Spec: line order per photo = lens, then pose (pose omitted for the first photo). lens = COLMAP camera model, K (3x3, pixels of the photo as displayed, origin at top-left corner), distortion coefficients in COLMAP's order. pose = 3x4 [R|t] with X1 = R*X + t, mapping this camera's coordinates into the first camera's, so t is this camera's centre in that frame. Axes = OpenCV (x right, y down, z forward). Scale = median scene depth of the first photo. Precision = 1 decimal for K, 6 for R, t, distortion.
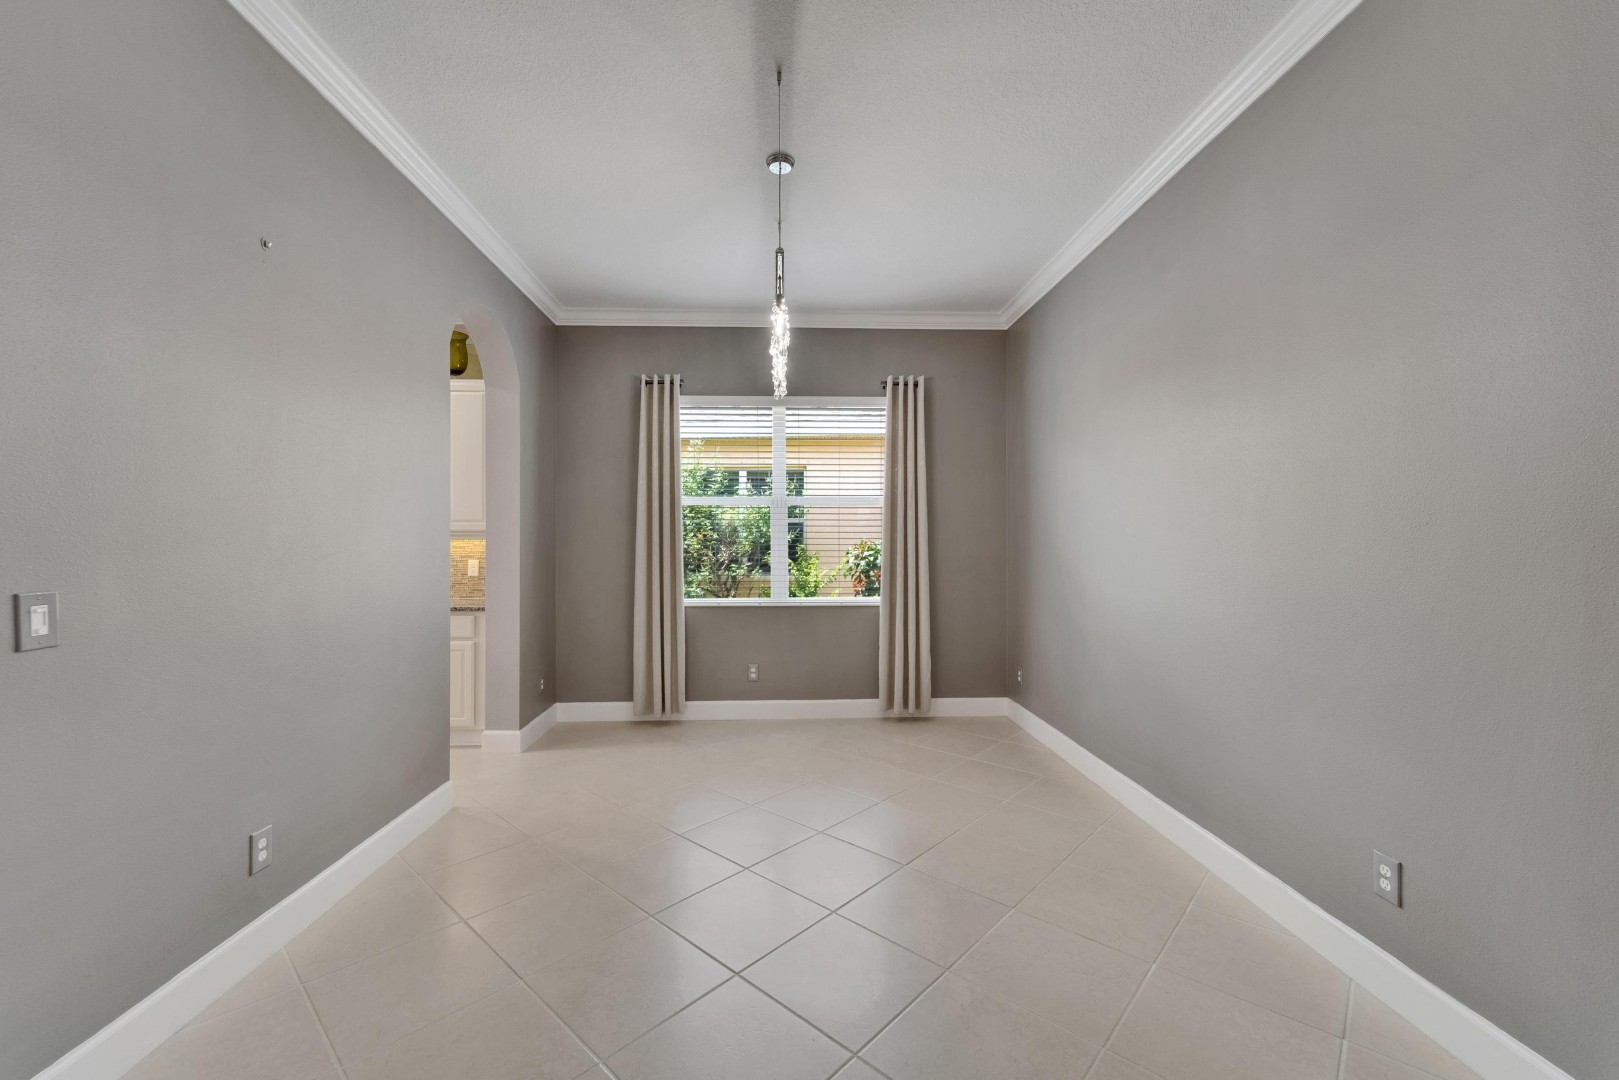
lens RADIAL K [[662.3, 0, 799.4], [0, 662.3, 540.7], [0, 0, 1]] dist [-0.000360, -0.000094]
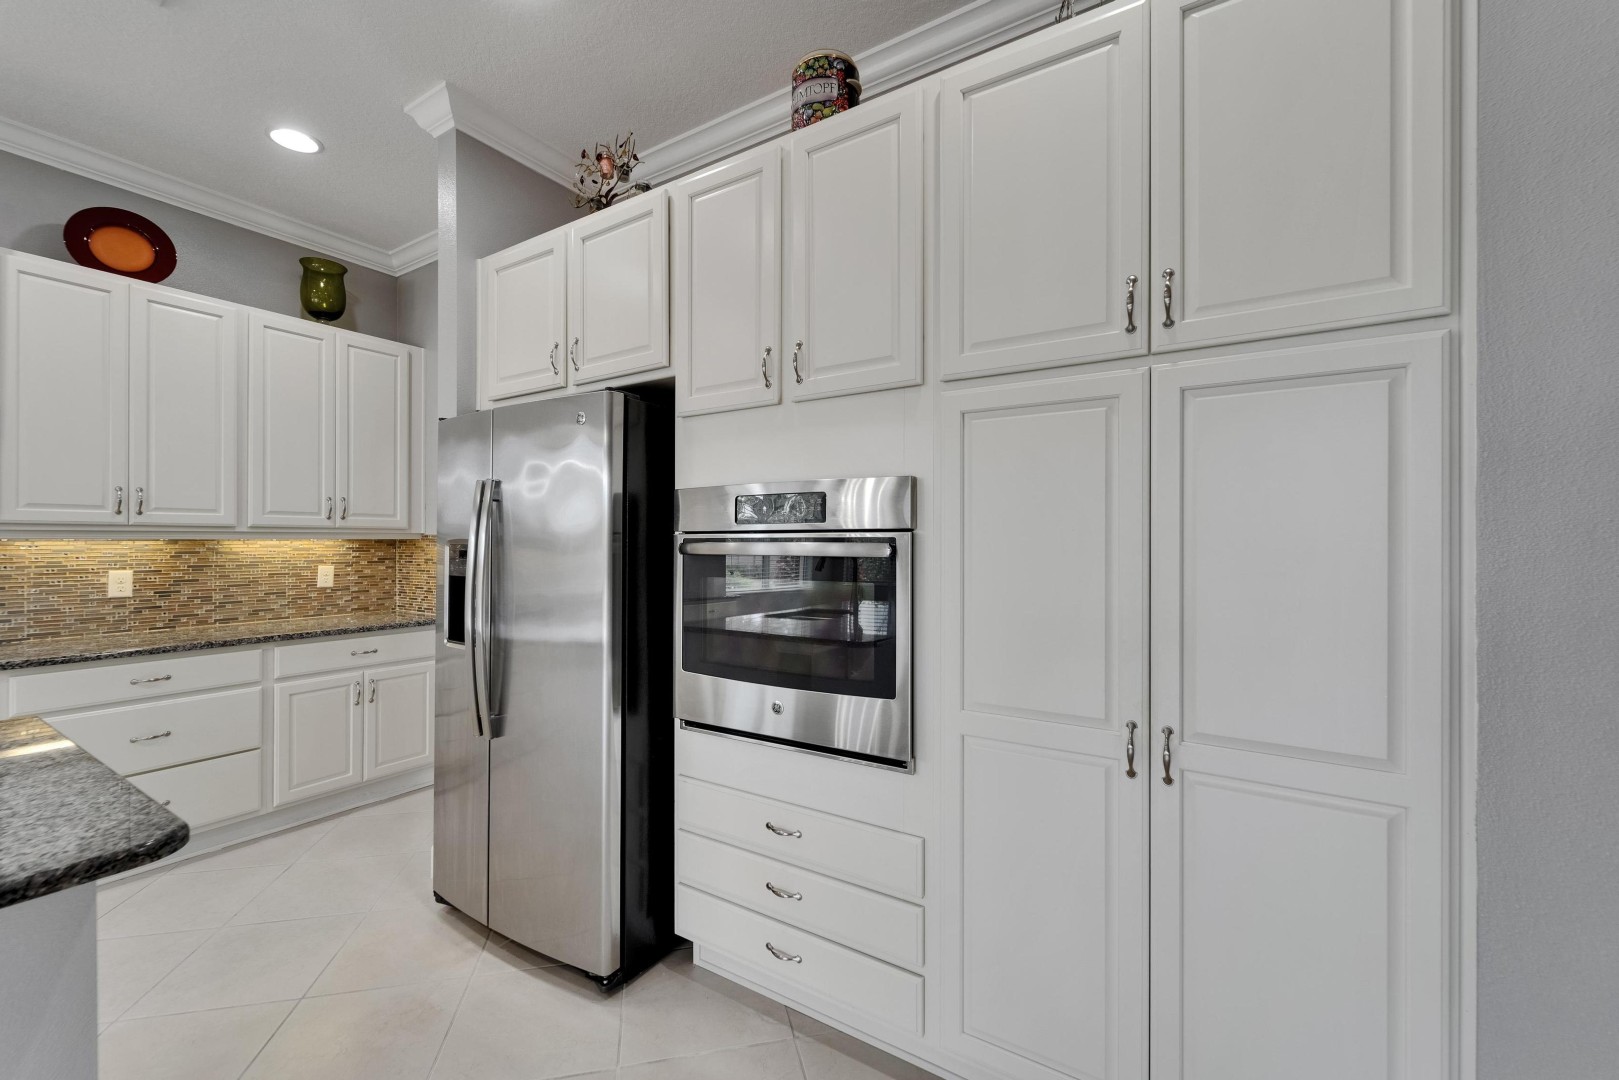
lens RADIAL K [[658.6, 0, 805.7], [0, 658.6, 541.0], [0, 0, 1]] dist [0.000779, -0.000058]
pose [[0.559820, 0.002750, 0.828610, -0.787075], [-0.003535, 0.999993, -0.000930, -0.000625], [-0.828607, -0.002409, 0.559826, 0.117845]]
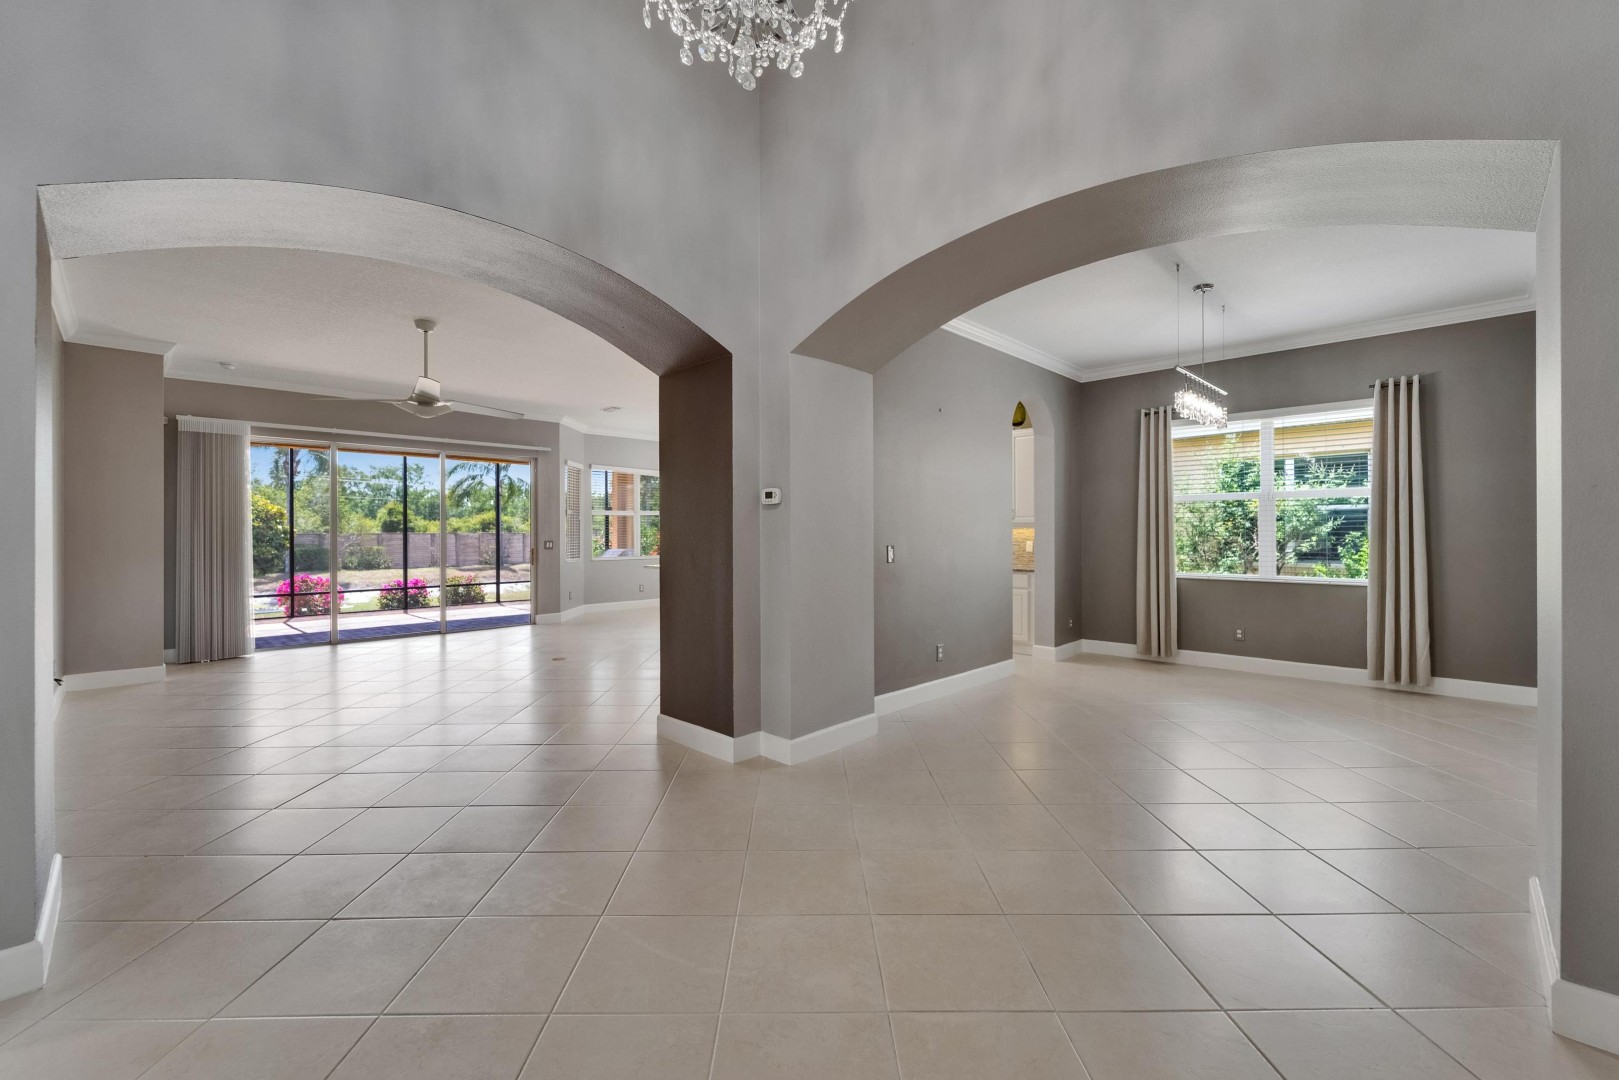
lens RADIAL K [[665.8, 0, 811.0], [0, 665.8, 528.9], [0, 0, 1]] dist [0.000752, -0.000042]
pose [[0.697964, -0.004499, -0.716119, 0.276973], [0.003435, 0.999990, -0.002934, 0.001921], [0.716125, -0.000412, 0.697972, -0.470971]]
